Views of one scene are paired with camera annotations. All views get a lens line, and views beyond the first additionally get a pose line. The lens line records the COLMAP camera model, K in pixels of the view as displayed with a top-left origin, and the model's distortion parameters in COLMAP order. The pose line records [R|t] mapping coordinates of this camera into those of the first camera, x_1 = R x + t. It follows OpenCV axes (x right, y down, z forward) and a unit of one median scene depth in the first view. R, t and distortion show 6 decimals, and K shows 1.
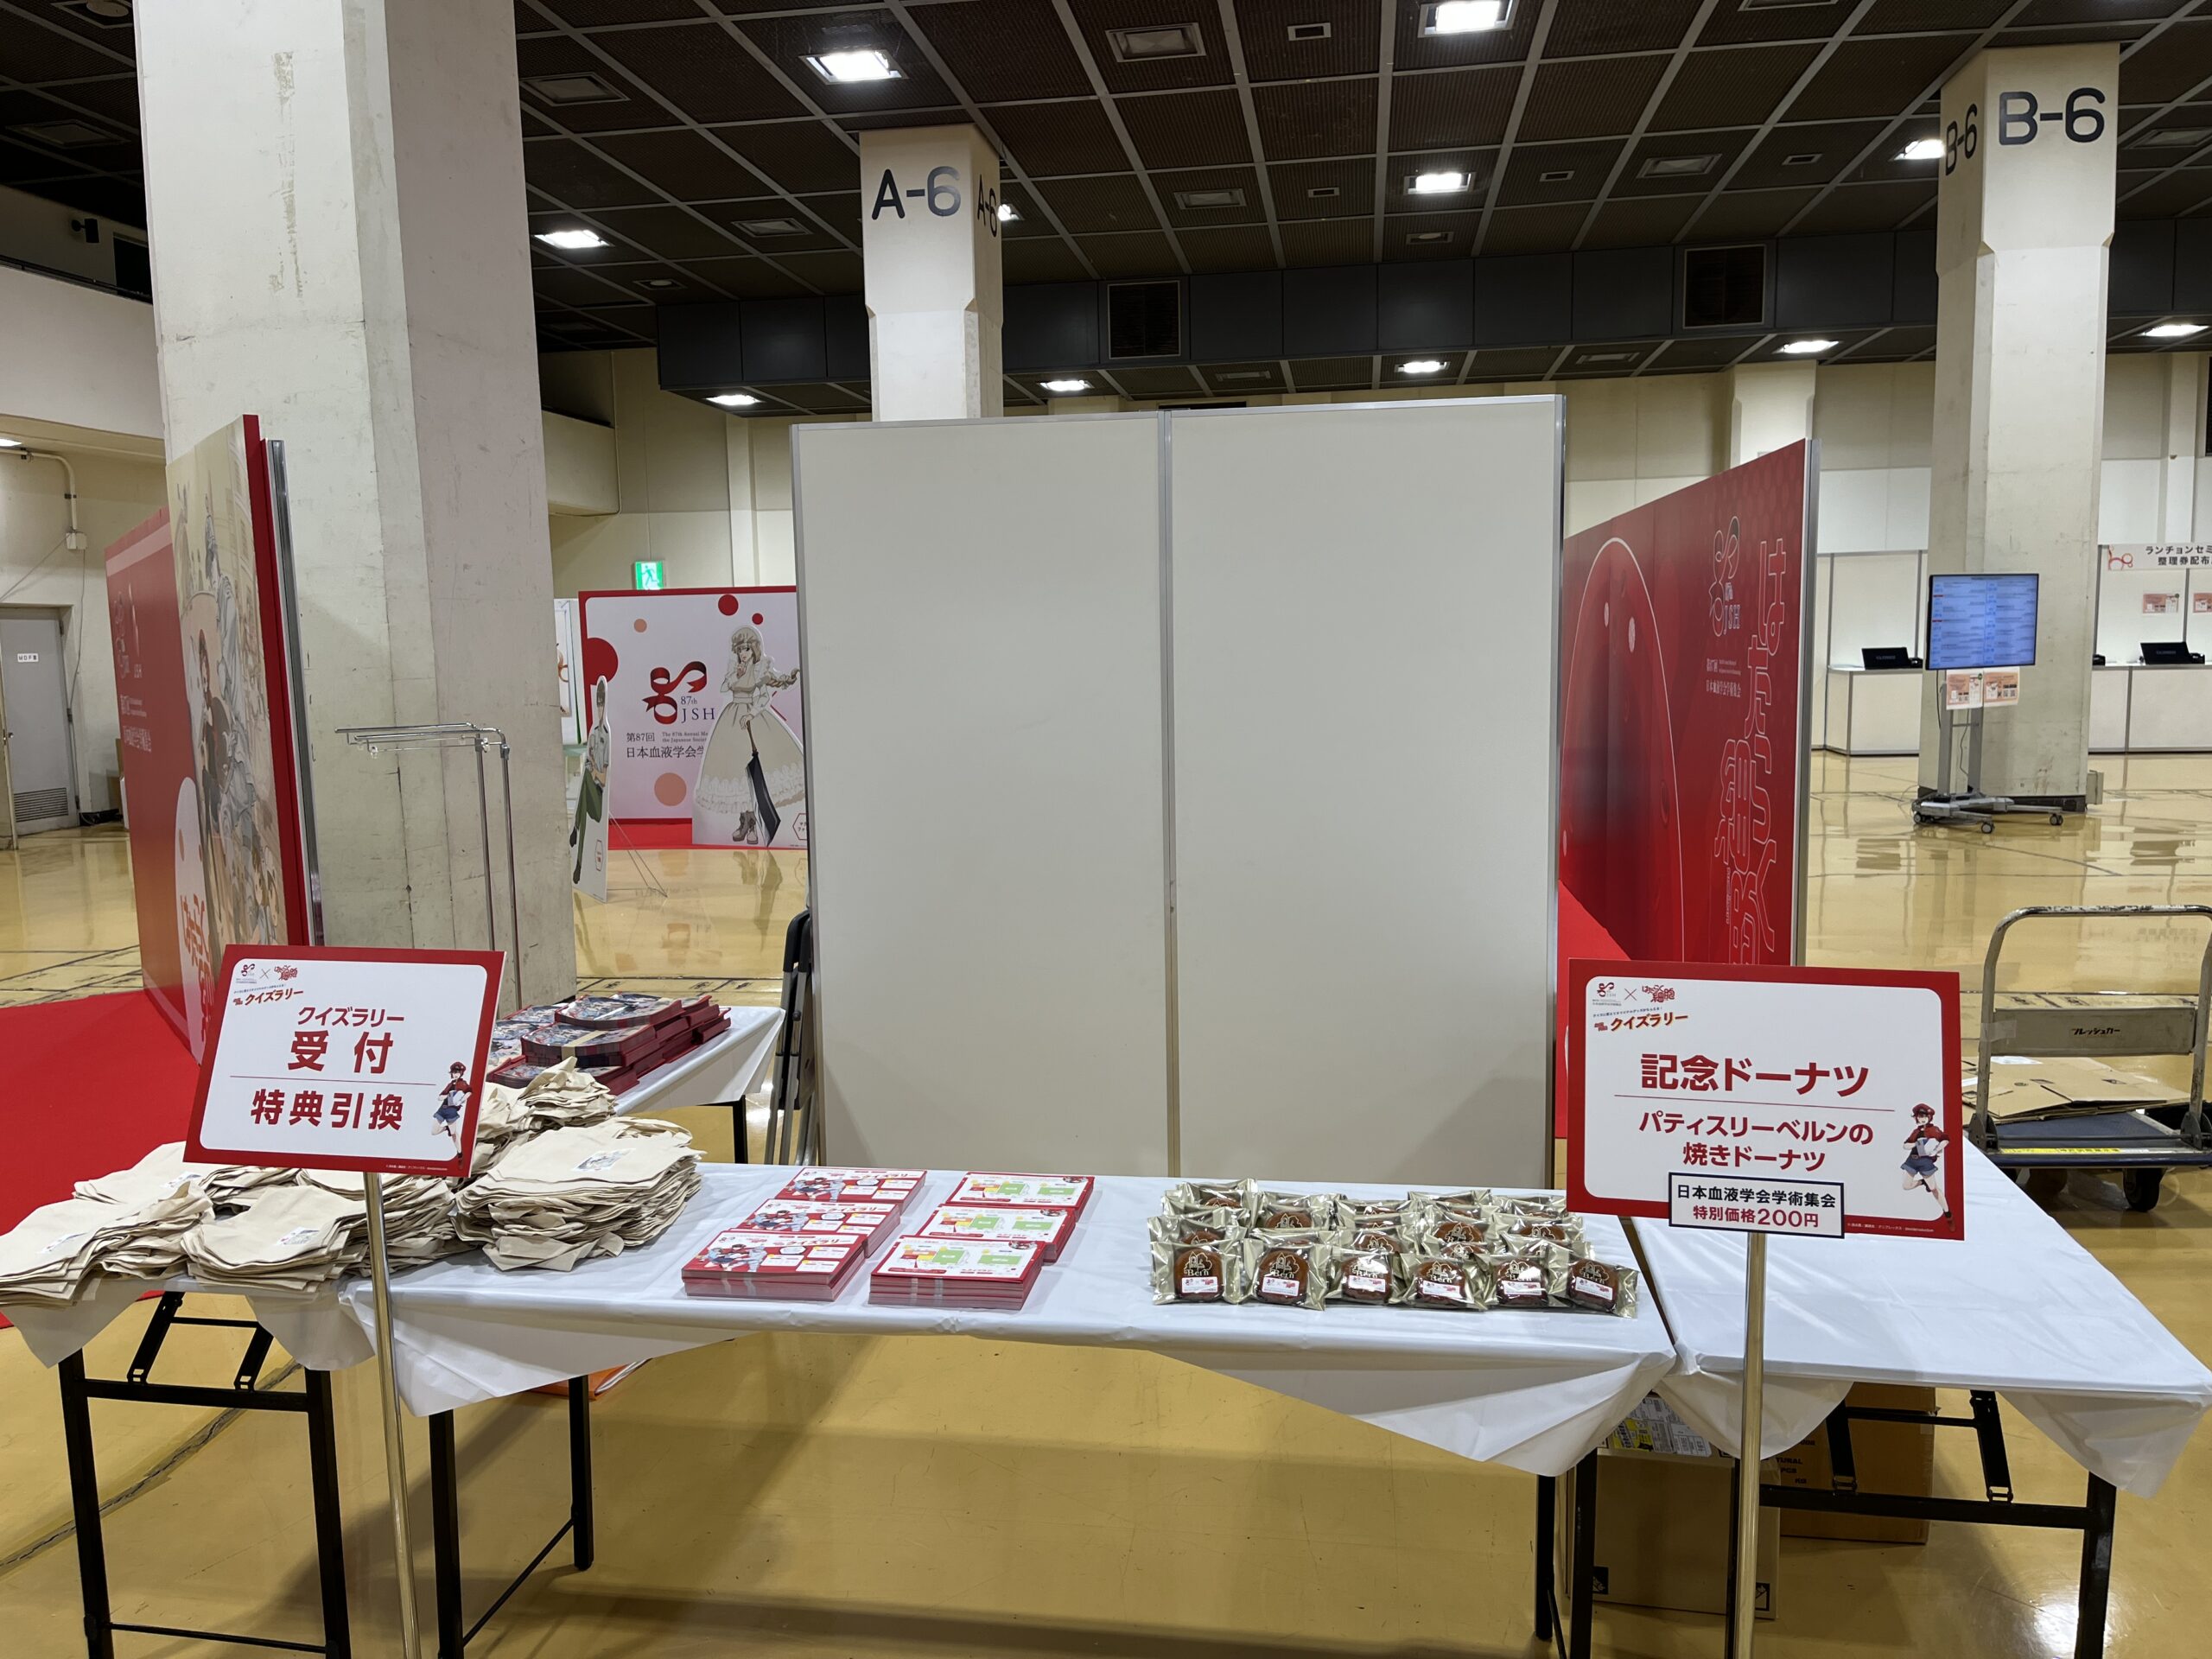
lens RADIAL K [[1657.0, 0, 1102.7], [0, 1657.0, 841.7], [0, 0, 1]] dist [0.006540, -0.002785]
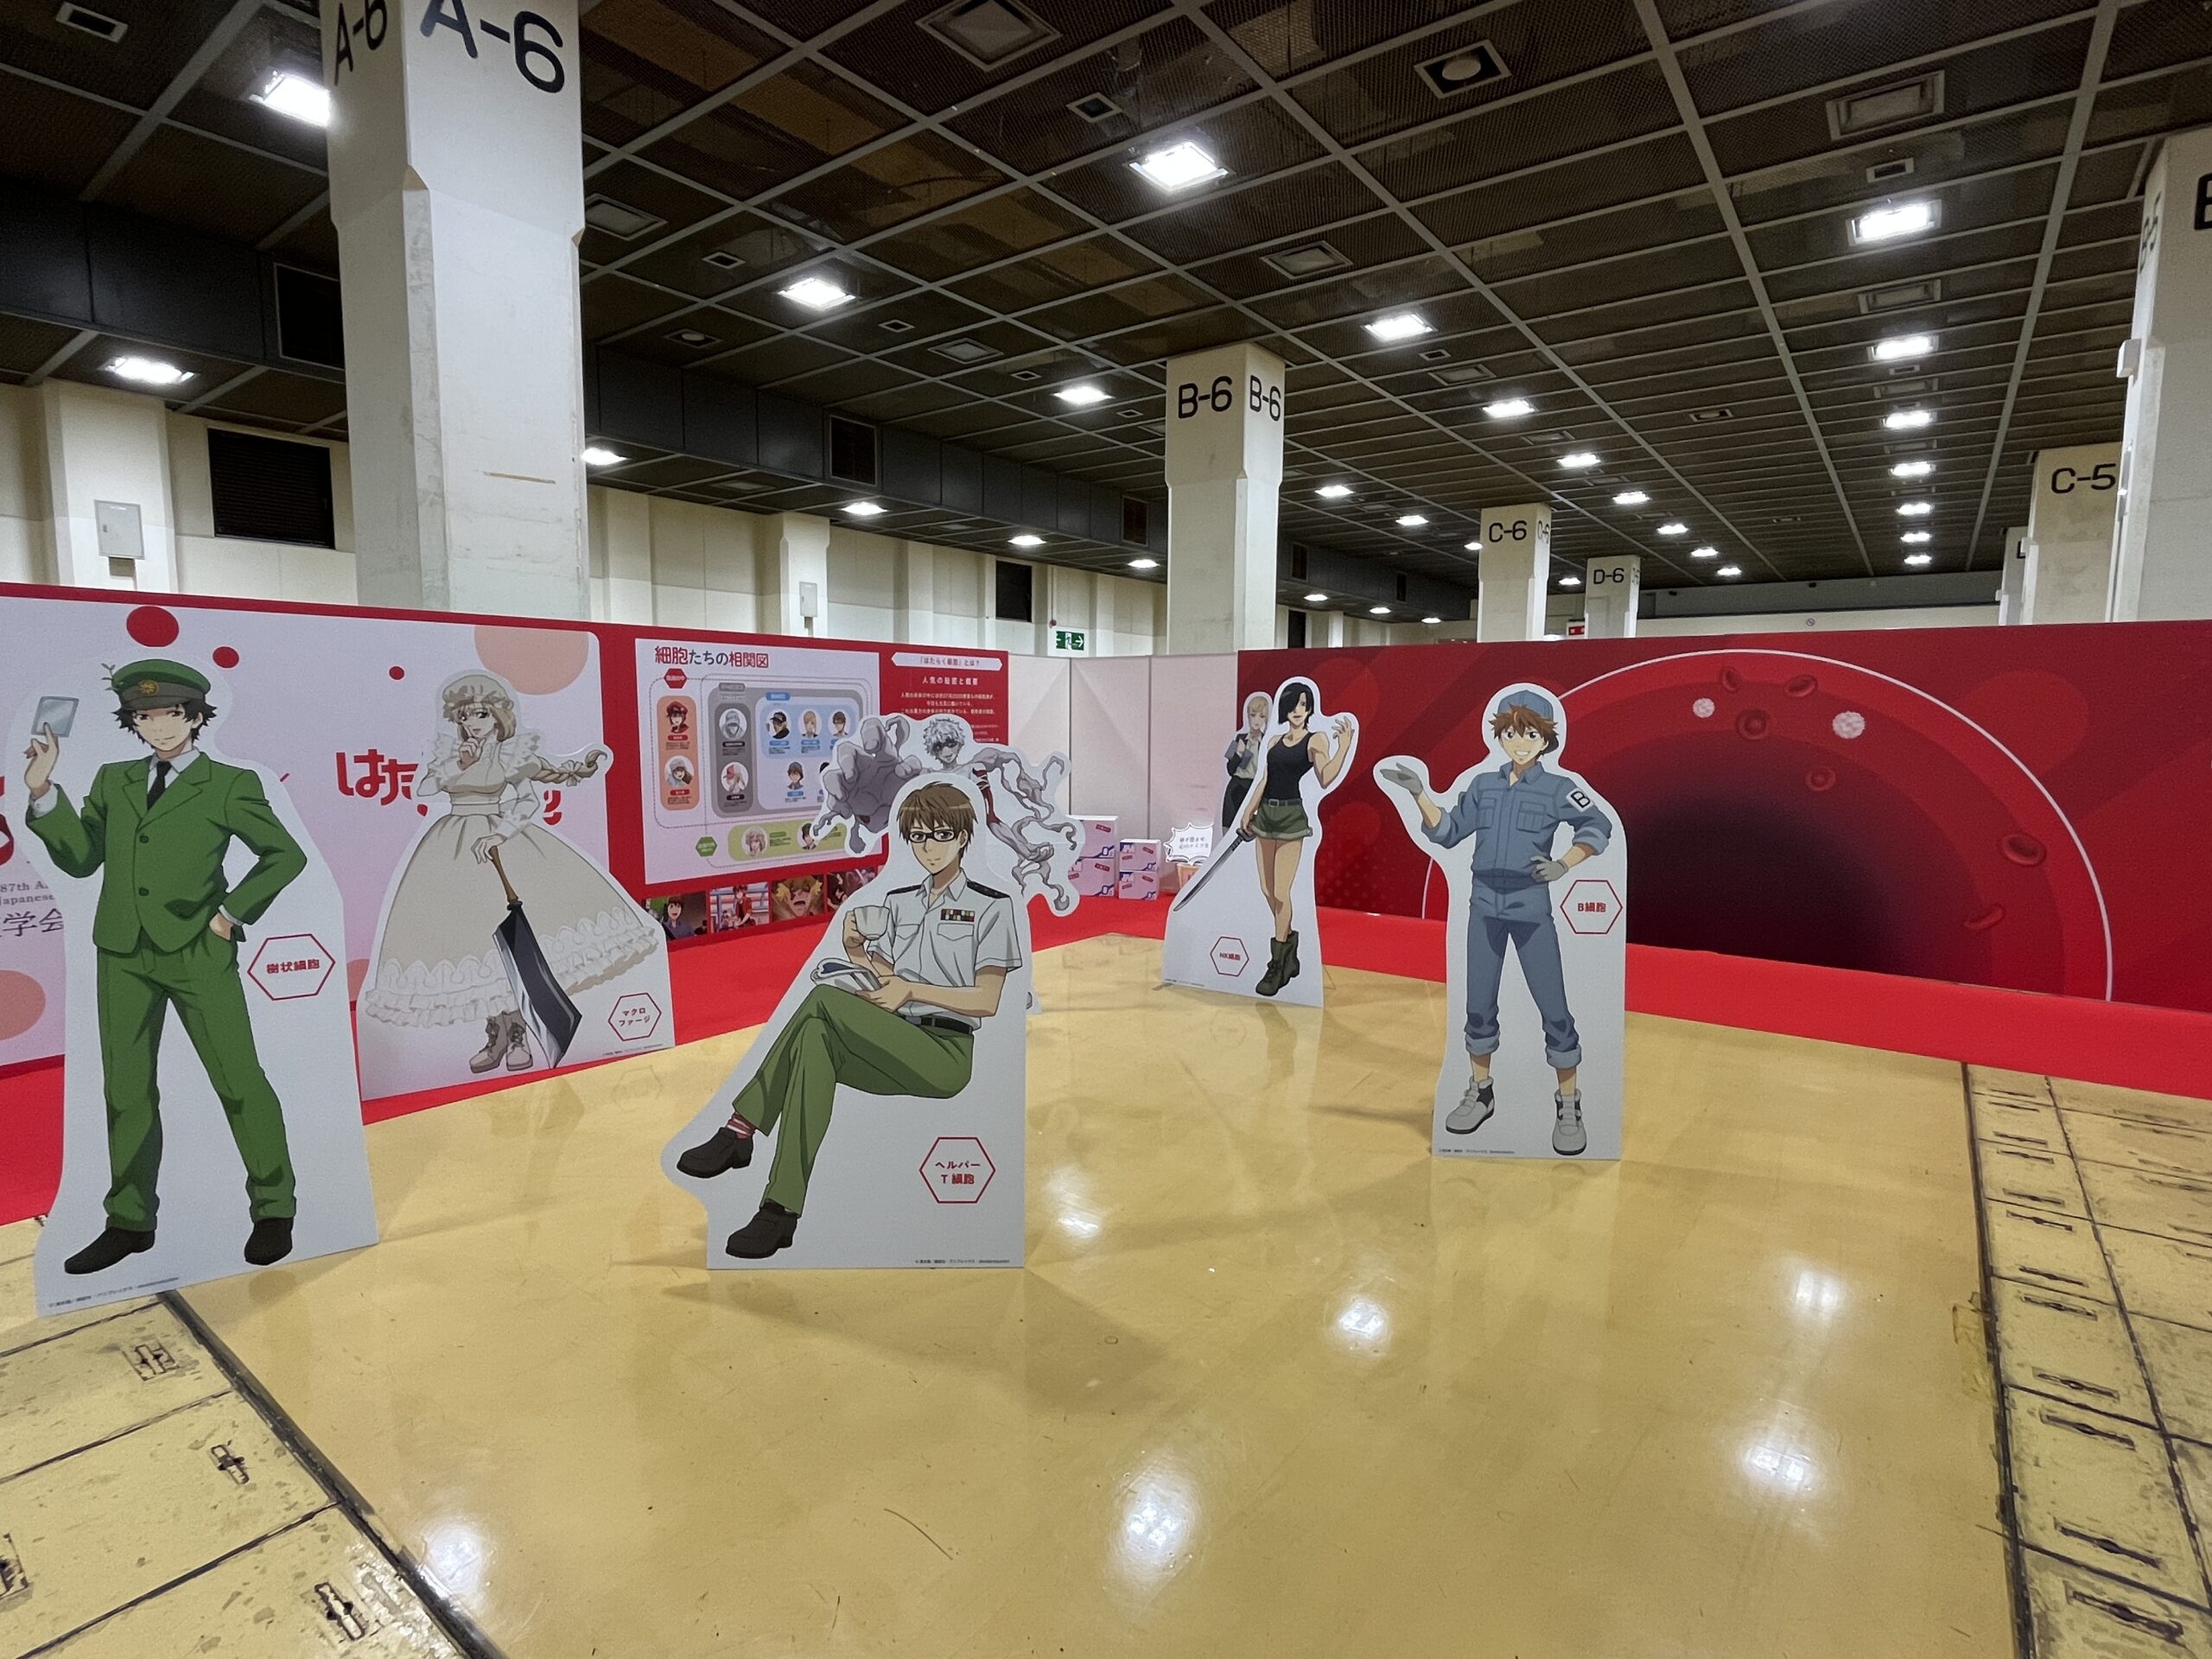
lens RADIAL K [[1093.1, 0, 1101.5], [0, 1093.1, 821.6], [0, 0, 1]] dist [-0.000981, -0.000011]
pose [[0.476462, -0.061363, 0.877051, -0.431522], [0.090053, 0.995721, 0.020744, -0.070368], [-0.874571, 0.069097, 0.479949, 0.651942]]
